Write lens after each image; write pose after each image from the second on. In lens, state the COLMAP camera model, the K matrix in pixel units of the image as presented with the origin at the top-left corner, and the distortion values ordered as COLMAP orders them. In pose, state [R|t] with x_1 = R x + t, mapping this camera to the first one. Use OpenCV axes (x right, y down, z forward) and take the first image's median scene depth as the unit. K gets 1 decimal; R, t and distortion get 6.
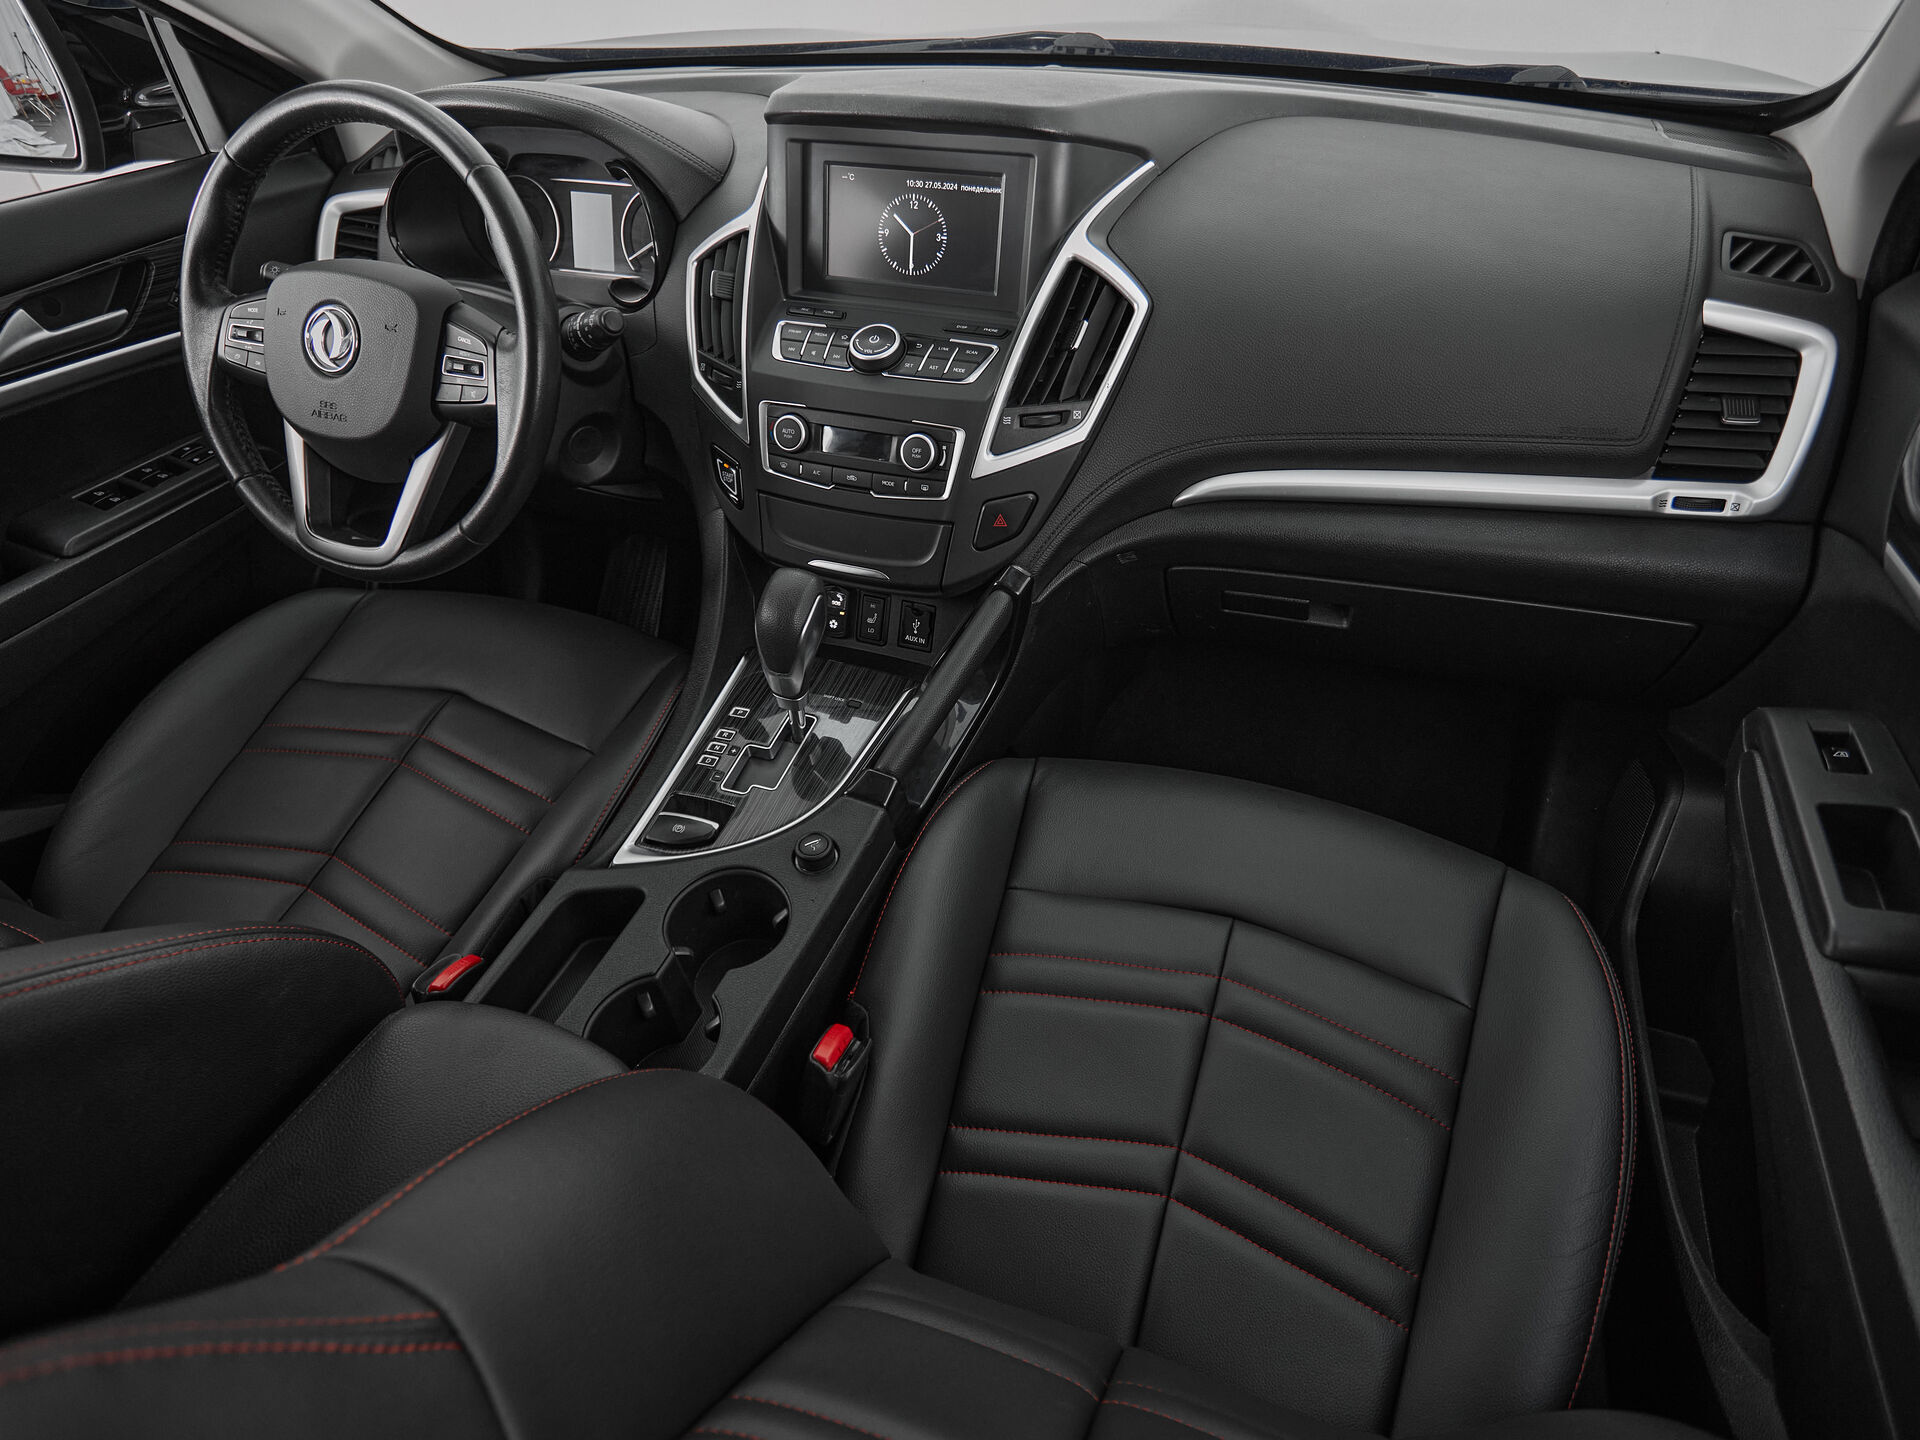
lens RADIAL K [[1139.0, 0, 970.4], [0, 1139.0, 743.5], [0, 0, 1]] dist [0.003766, -0.006539]
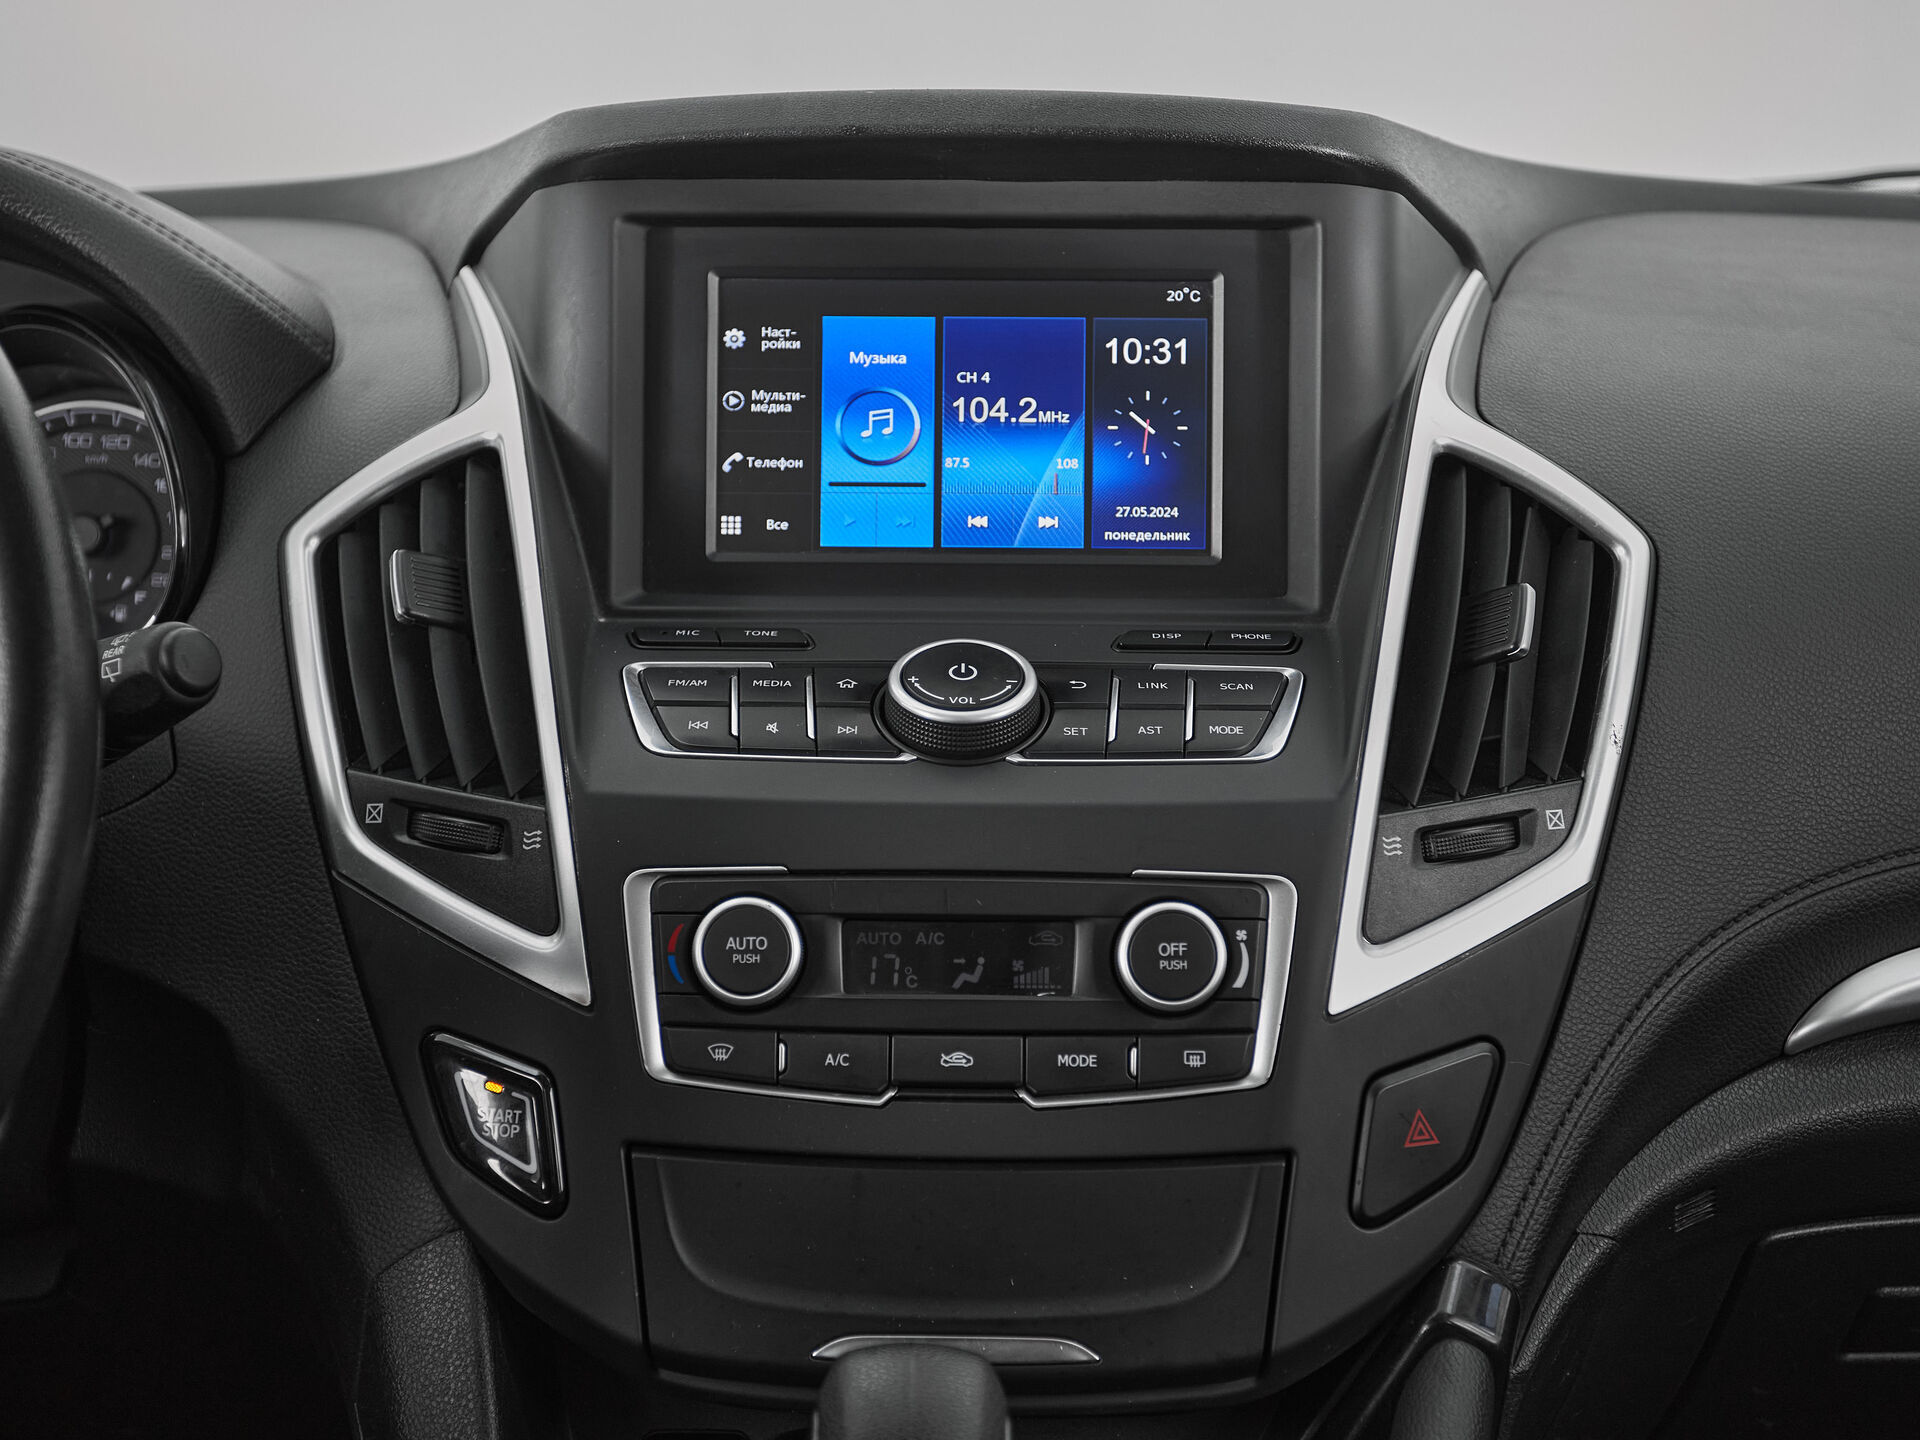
lens RADIAL K [[2616.8, 0, 947.4], [0, 2616.8, 715.7], [0, 0, 1]] dist [0.030663, 0.000000]
pose [[0.941945, -0.056337, 0.331008, -0.349224], [0.195910, 0.892837, -0.405538, -0.017215], [-0.272690, 0.446842, 0.852040, 0.315765]]
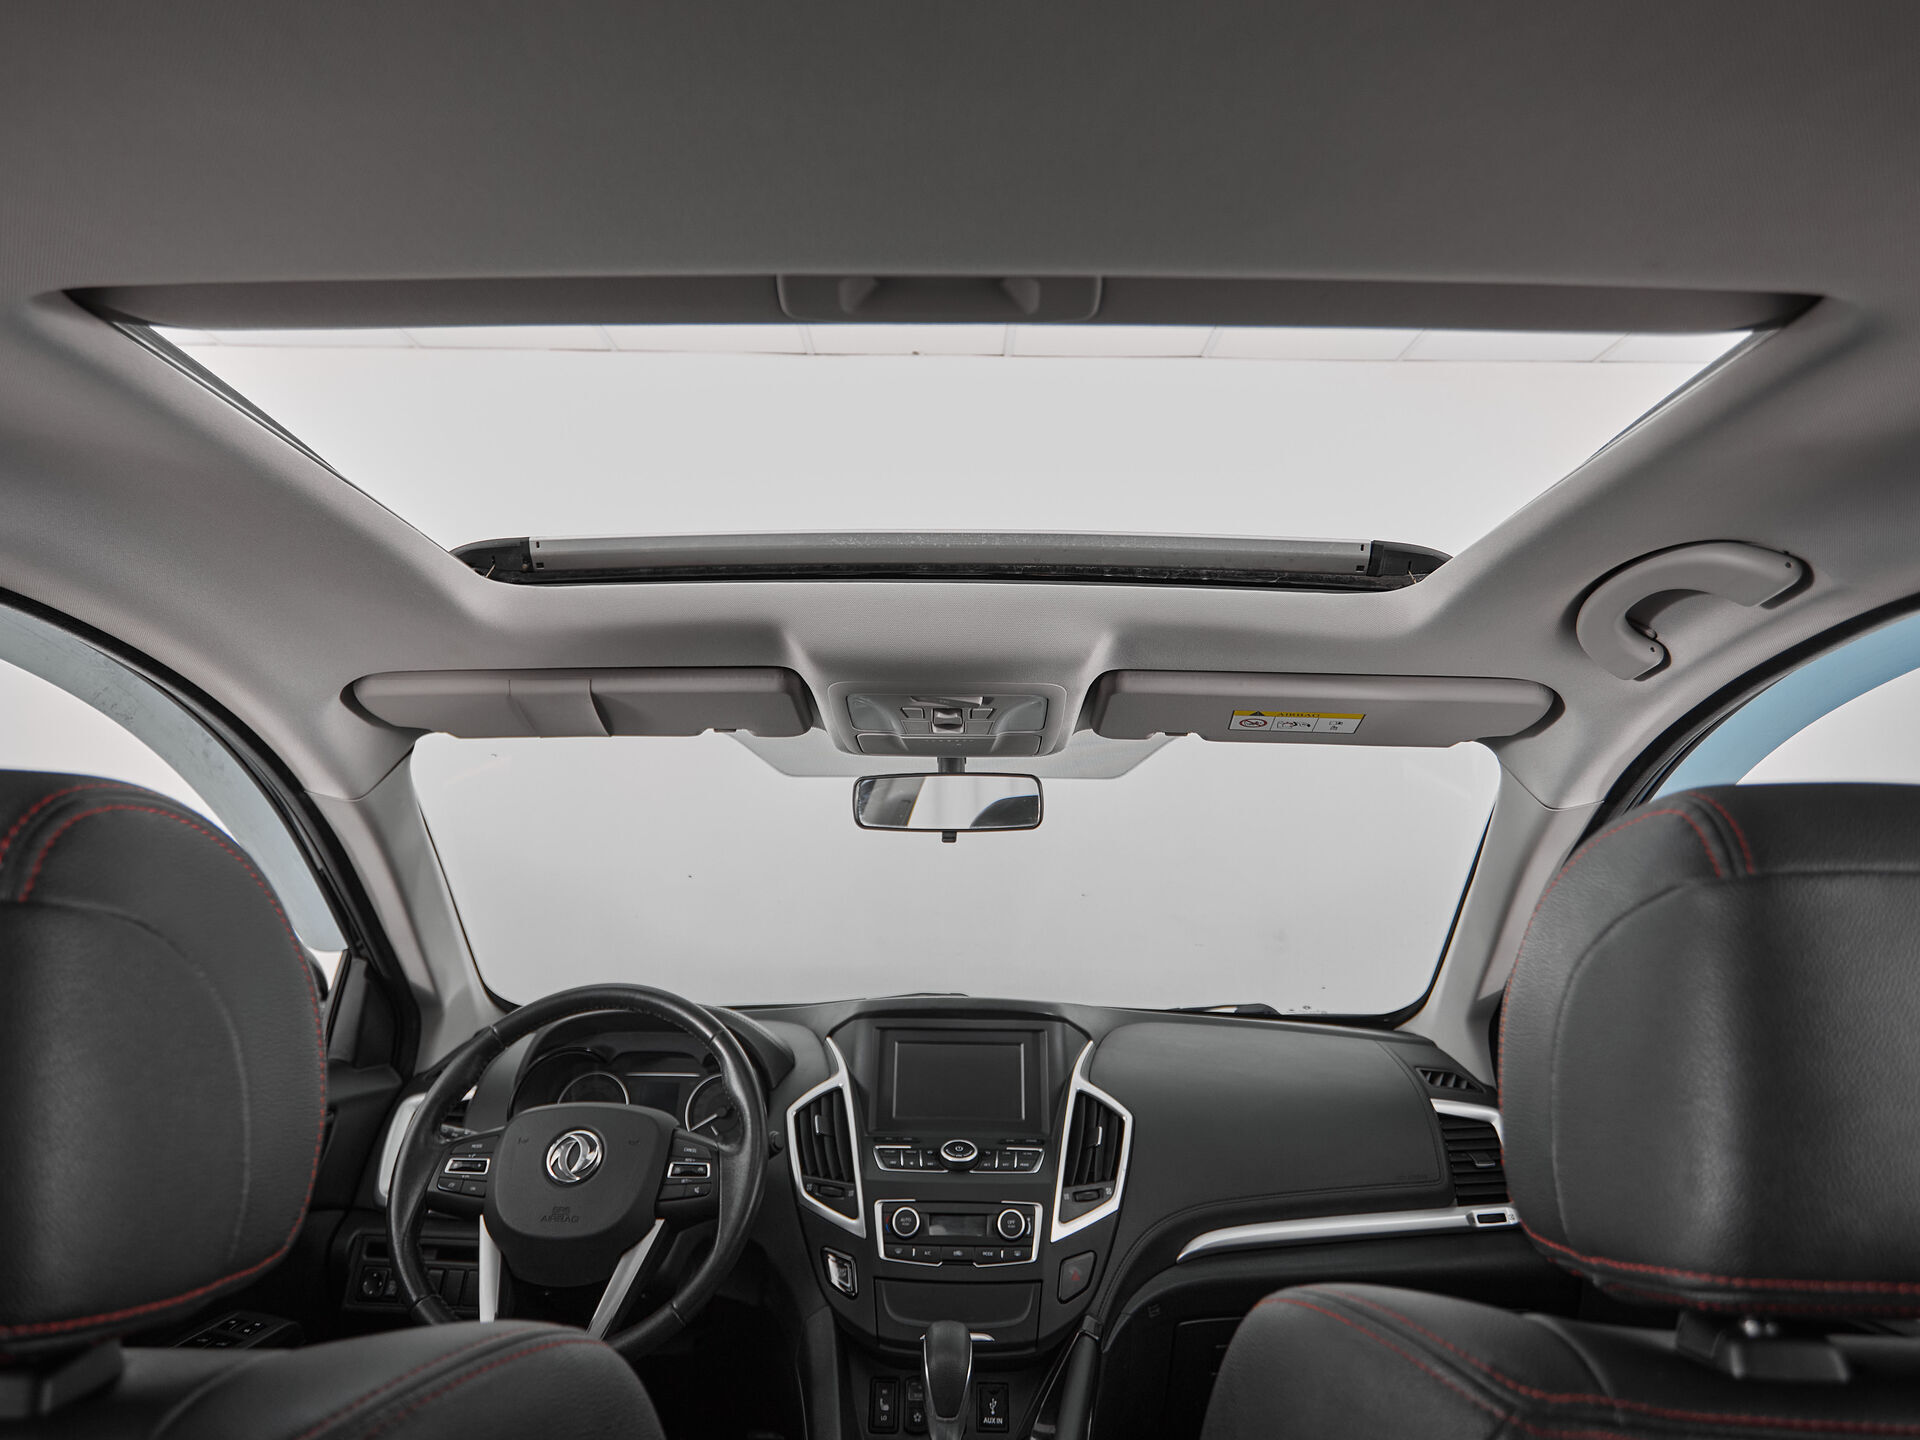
lens RADIAL K [[1139.0, 0, 949.2], [0, 1139.0, 638.8], [0, 0, 1]] dist [0.003766, -0.006539]
pose [[0.938301, 0.113864, 0.326538, -0.617194], [0.193670, 0.609261, -0.768956, 0.337388], [-0.286503, 0.784752, 0.549618, -0.263002]]
